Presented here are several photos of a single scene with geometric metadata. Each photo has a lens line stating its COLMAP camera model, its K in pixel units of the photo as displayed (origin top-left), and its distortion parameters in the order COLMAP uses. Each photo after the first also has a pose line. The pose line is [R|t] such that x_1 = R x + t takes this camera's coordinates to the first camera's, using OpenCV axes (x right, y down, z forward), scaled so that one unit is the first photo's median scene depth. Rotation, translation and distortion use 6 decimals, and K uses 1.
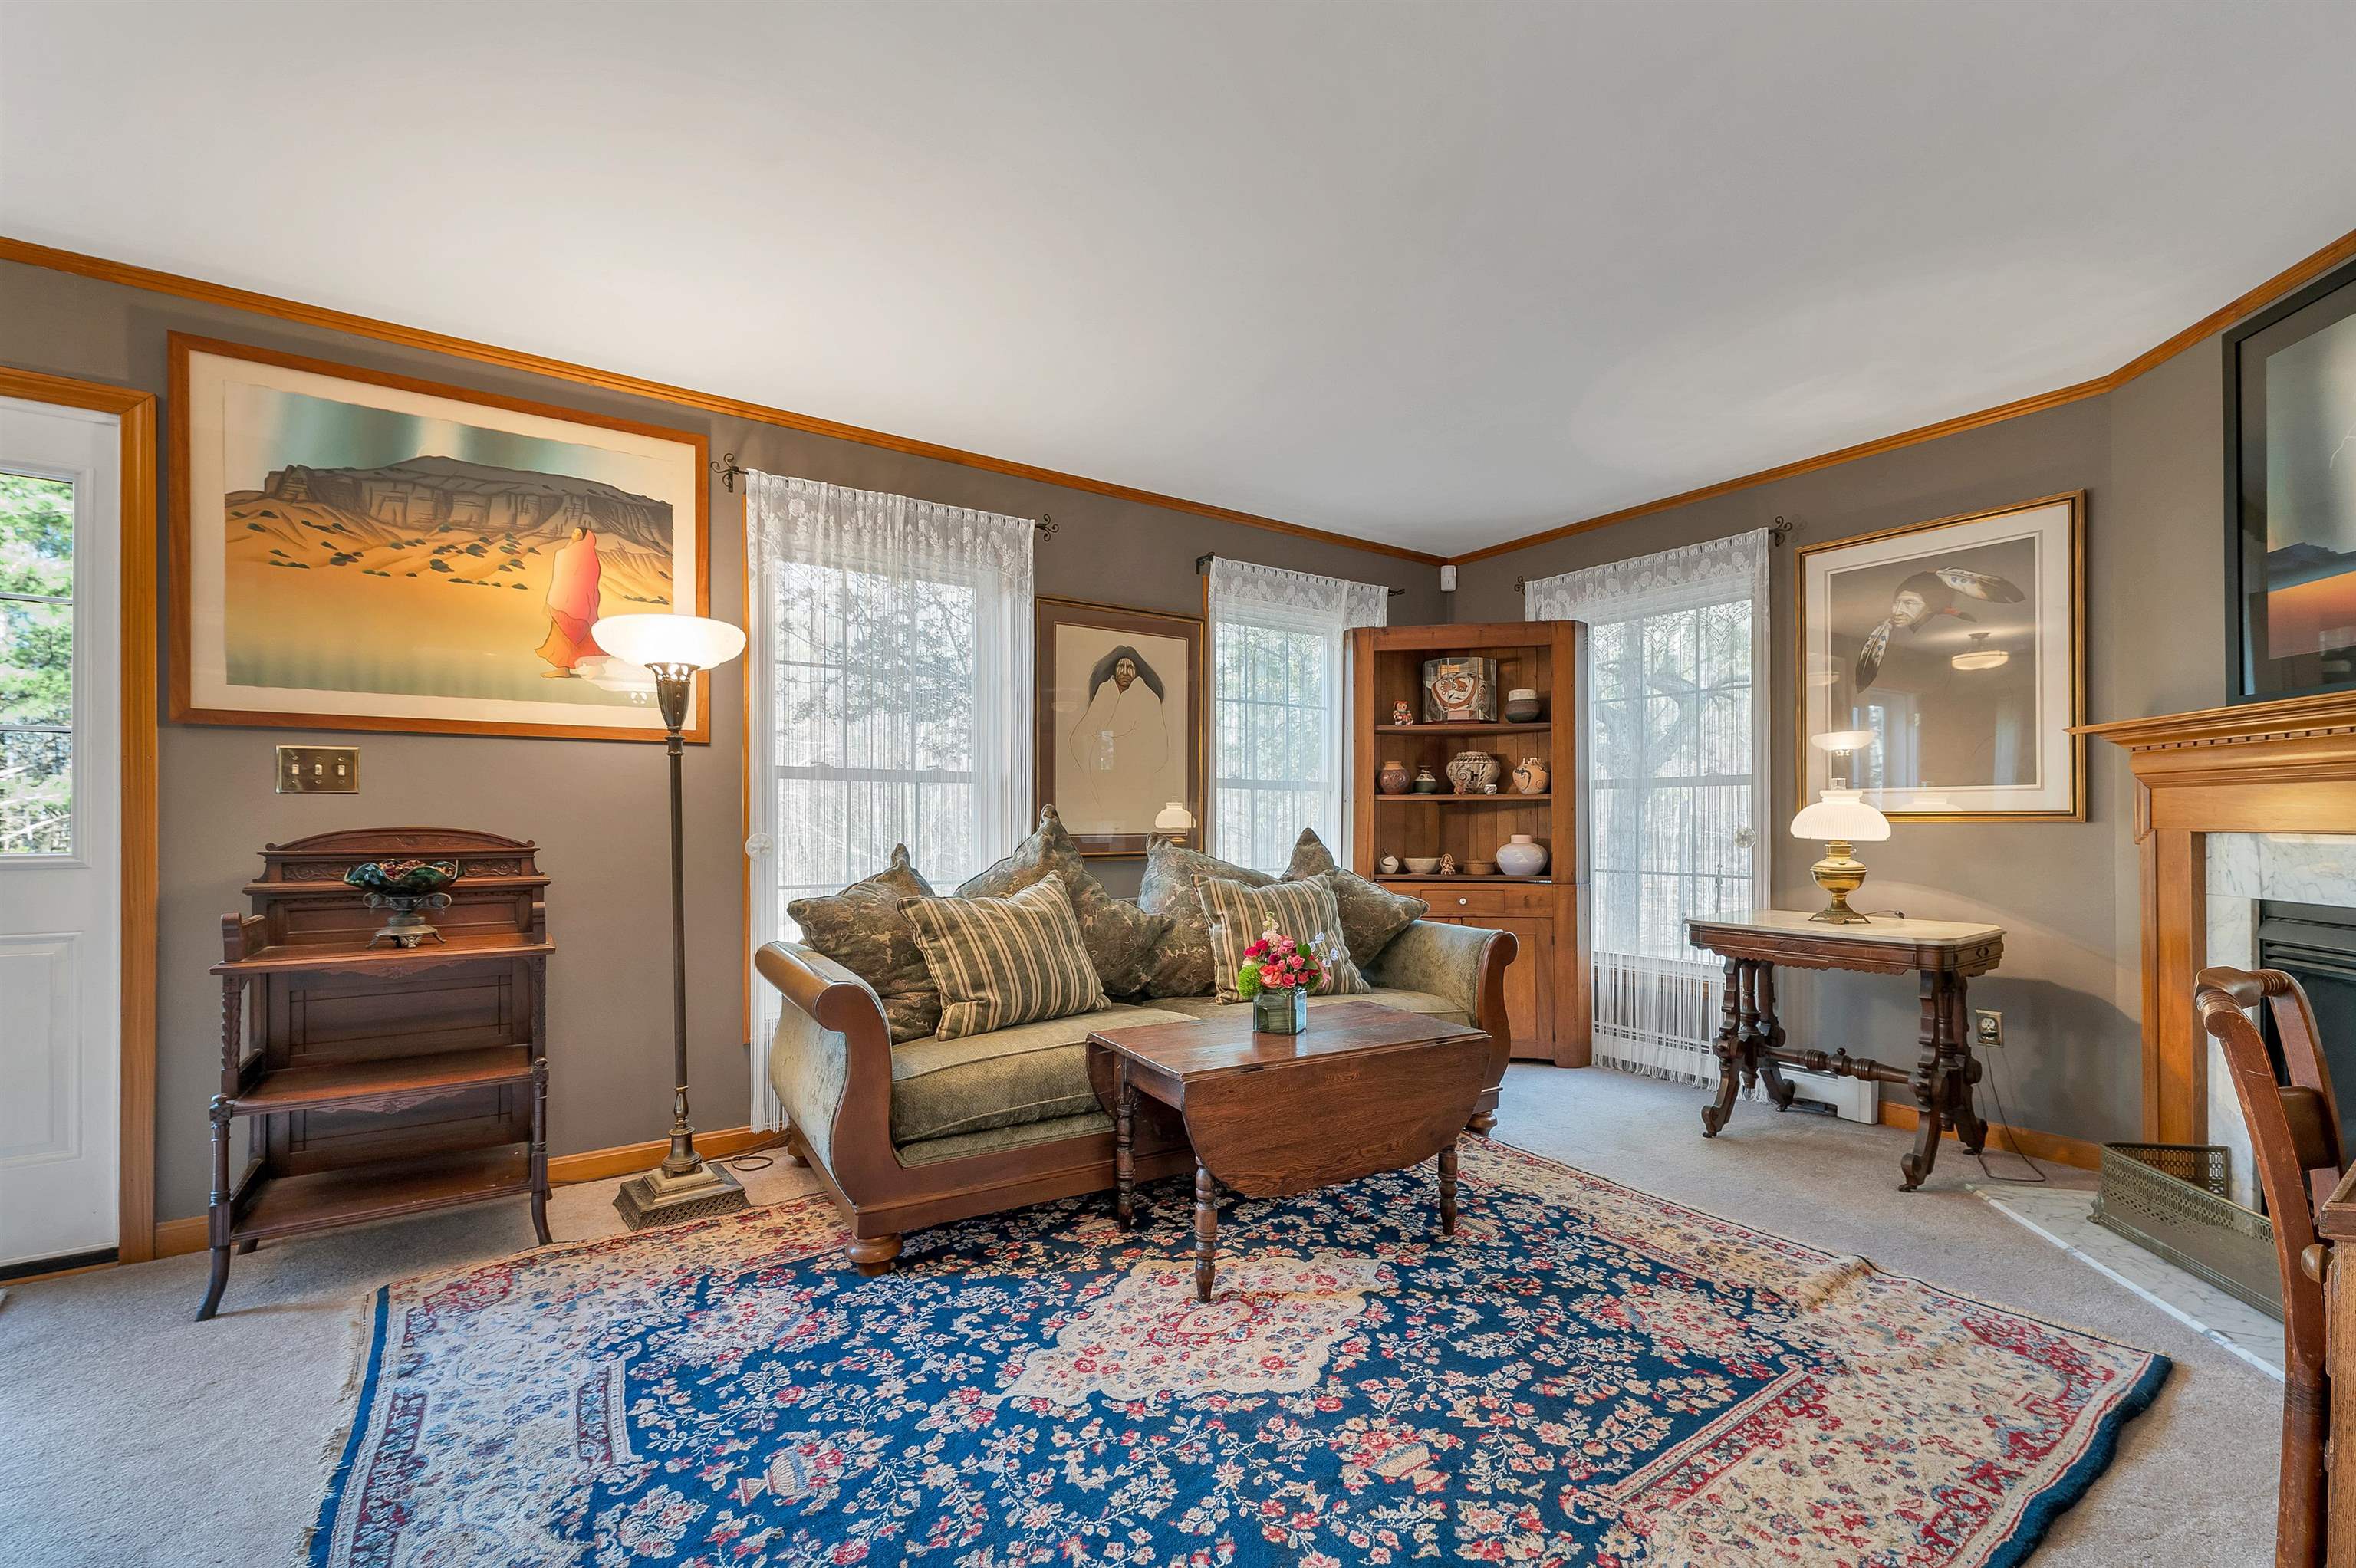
lens RADIAL K [[994.8, 0, 1184.4], [0, 994.8, 816.3], [0, 0, 1]] dist [0.001189, 0.000001]
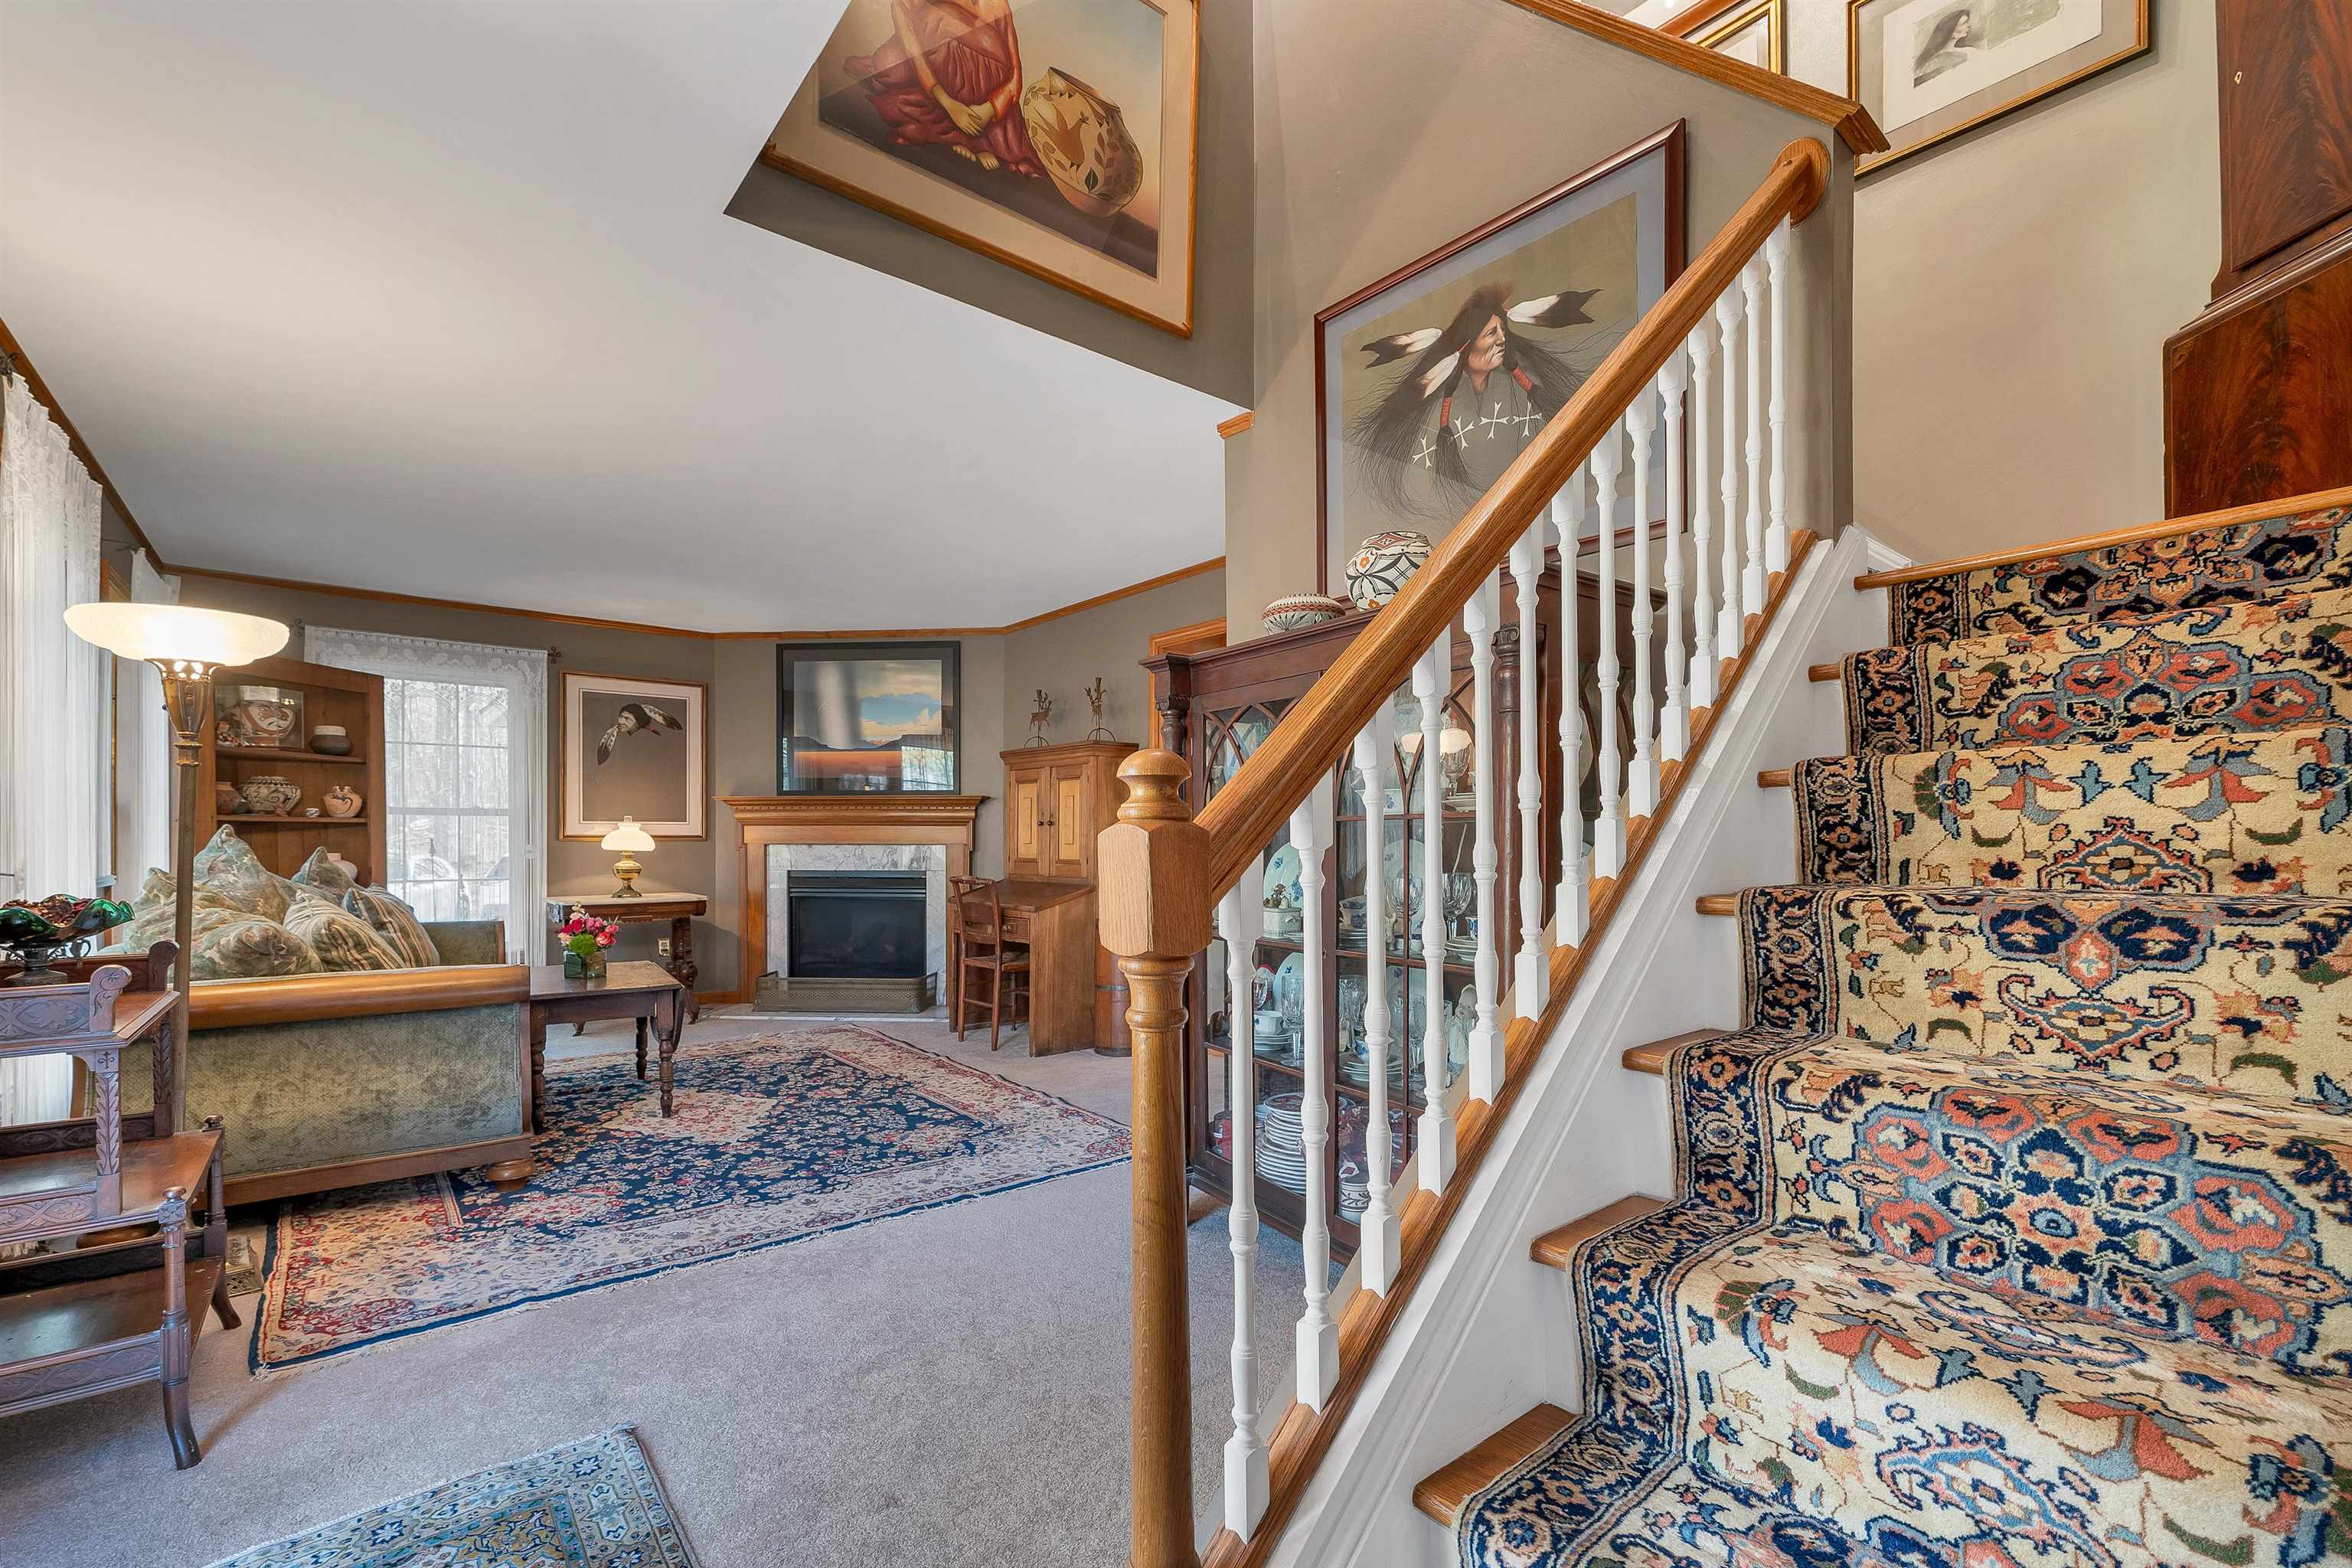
lens RADIAL K [[1007.3, 0, 1177.6], [0, 1007.3, 838.0], [0, 0, 1]] dist [0.000064, 0.000042]
pose [[-0.091019, 0.000099, 0.995849, -1.831196], [-0.003223, 0.999995, -0.000394, -0.002525], [-0.995844, -0.003246, -0.091019, 0.276443]]
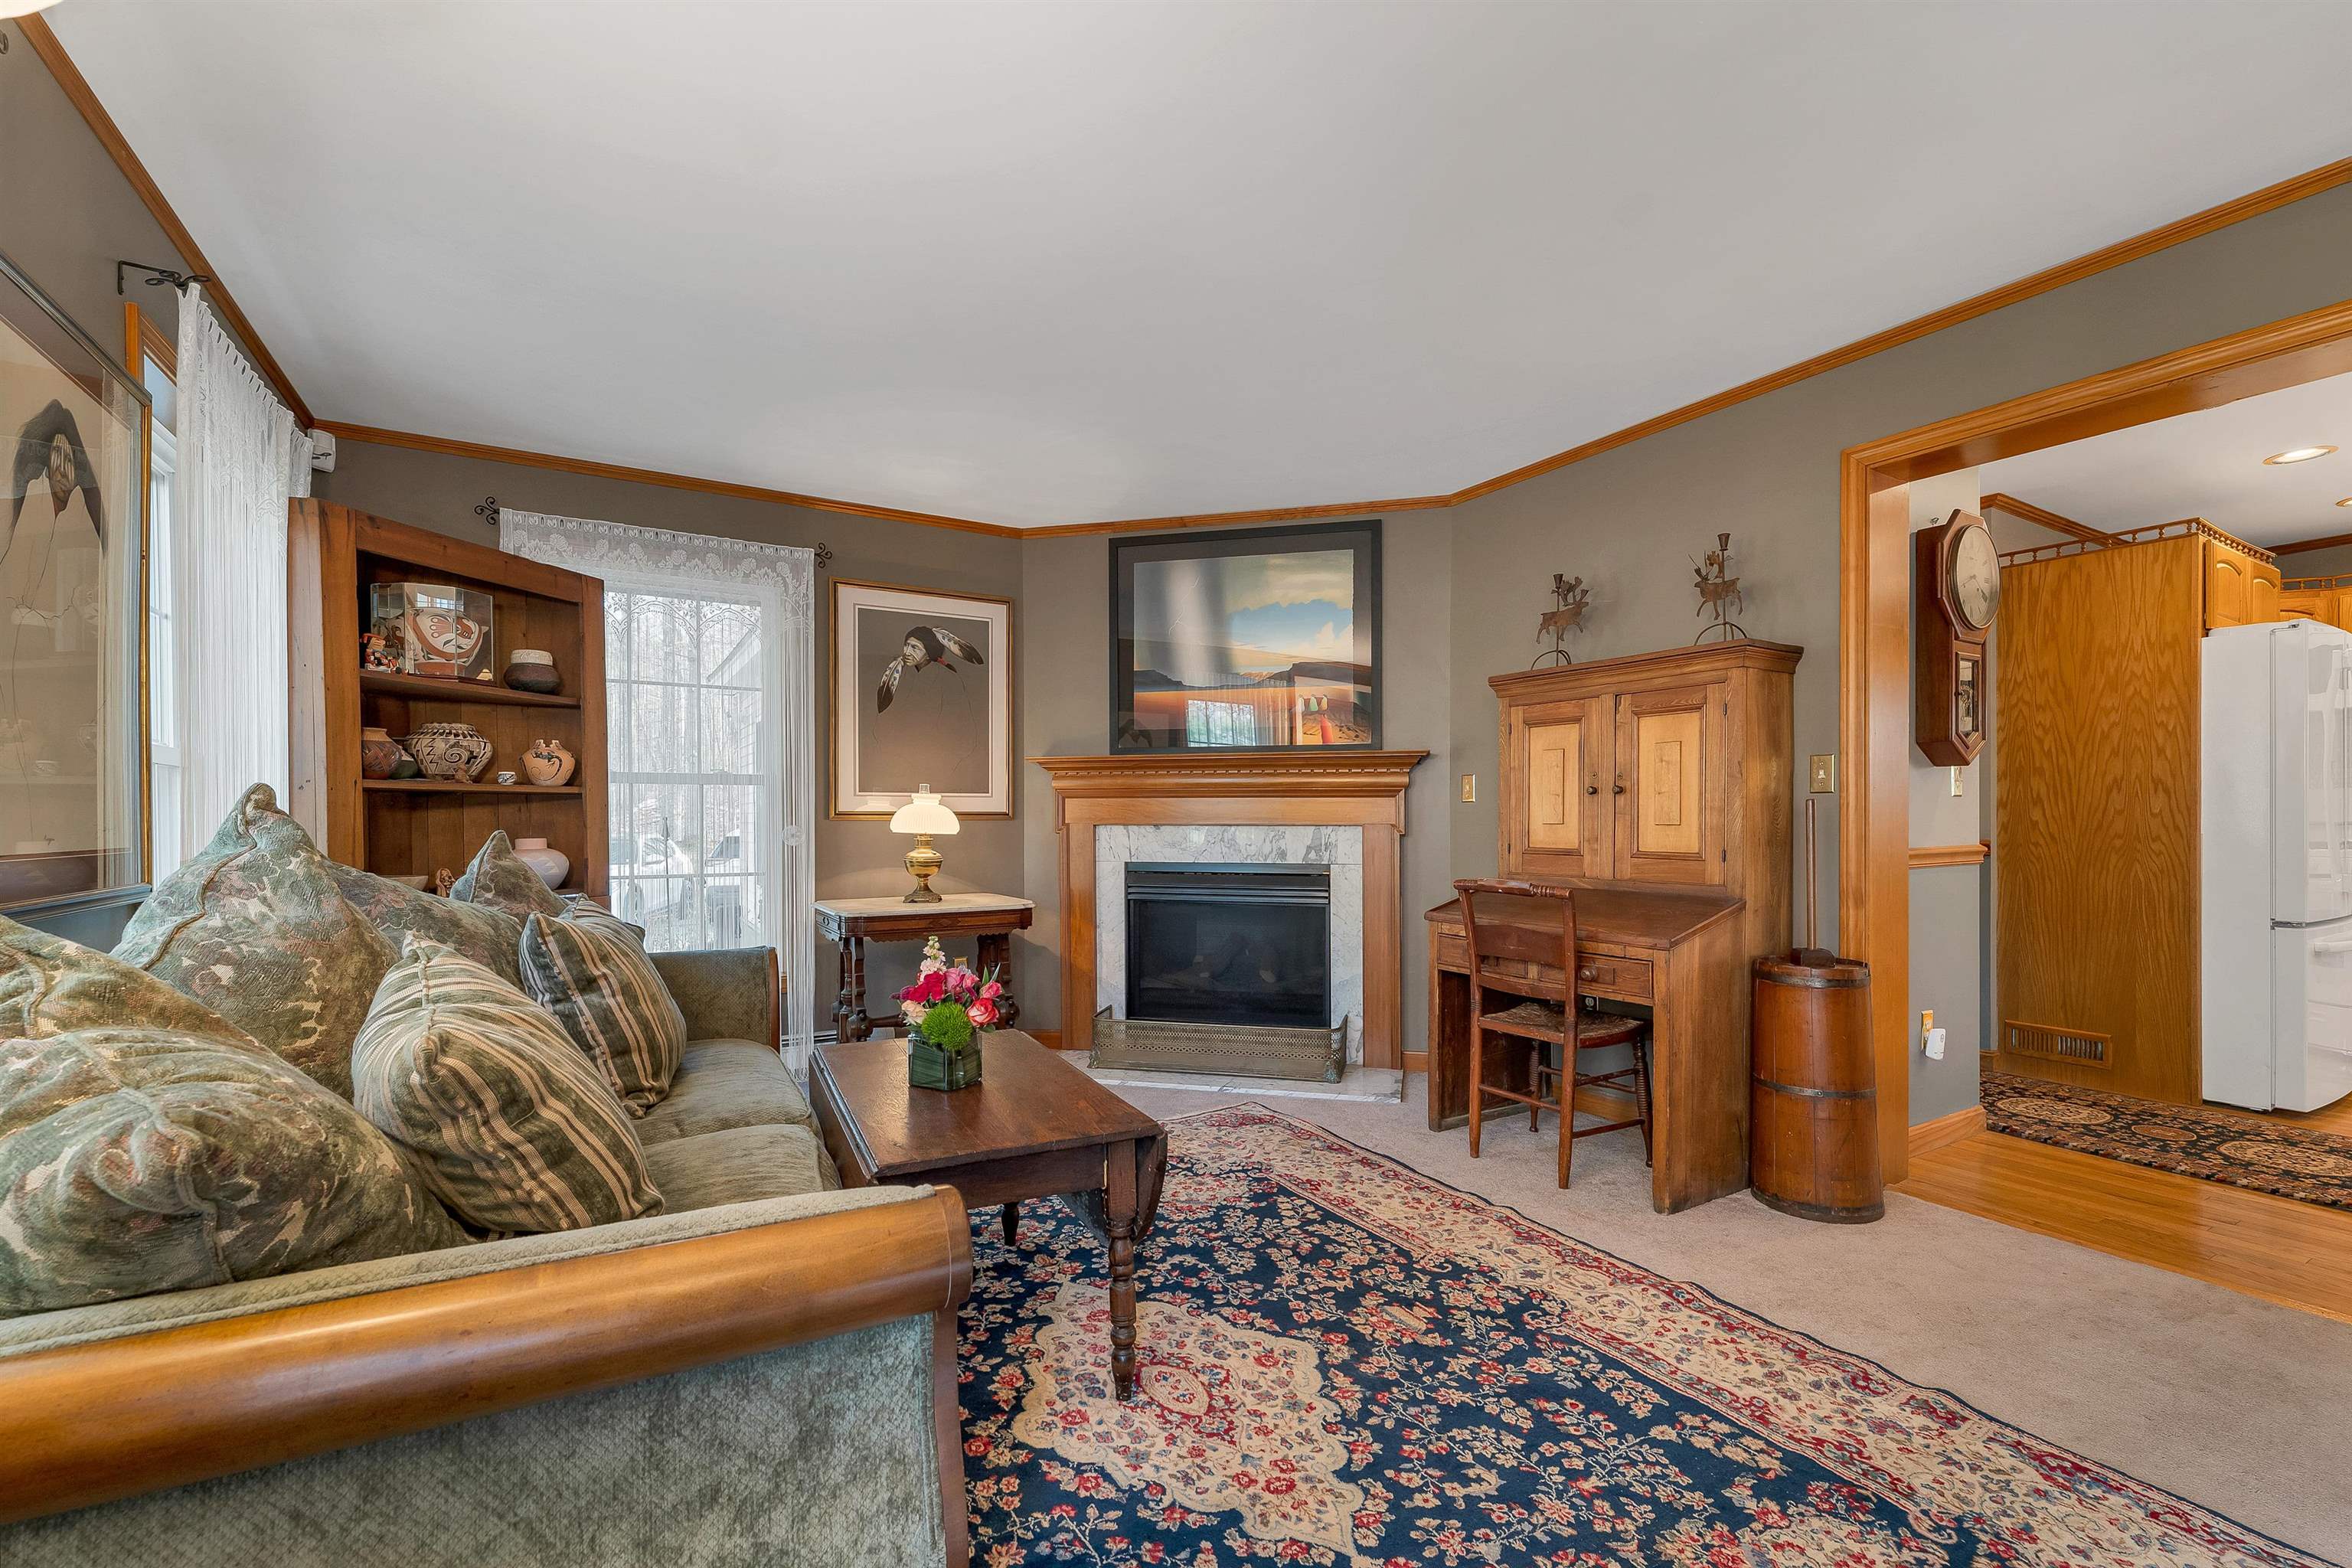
lens RADIAL K [[997.6, 0, 1170.9], [0, 997.6, 821.6], [0, 0, 1]] dist [0.001331, -0.000490]
pose [[0.069901, -0.004505, 0.997544, -0.814977], [-0.002291, 0.999986, 0.004676, 0.002212], [-0.997551, -0.002612, 0.069889, 0.913473]]
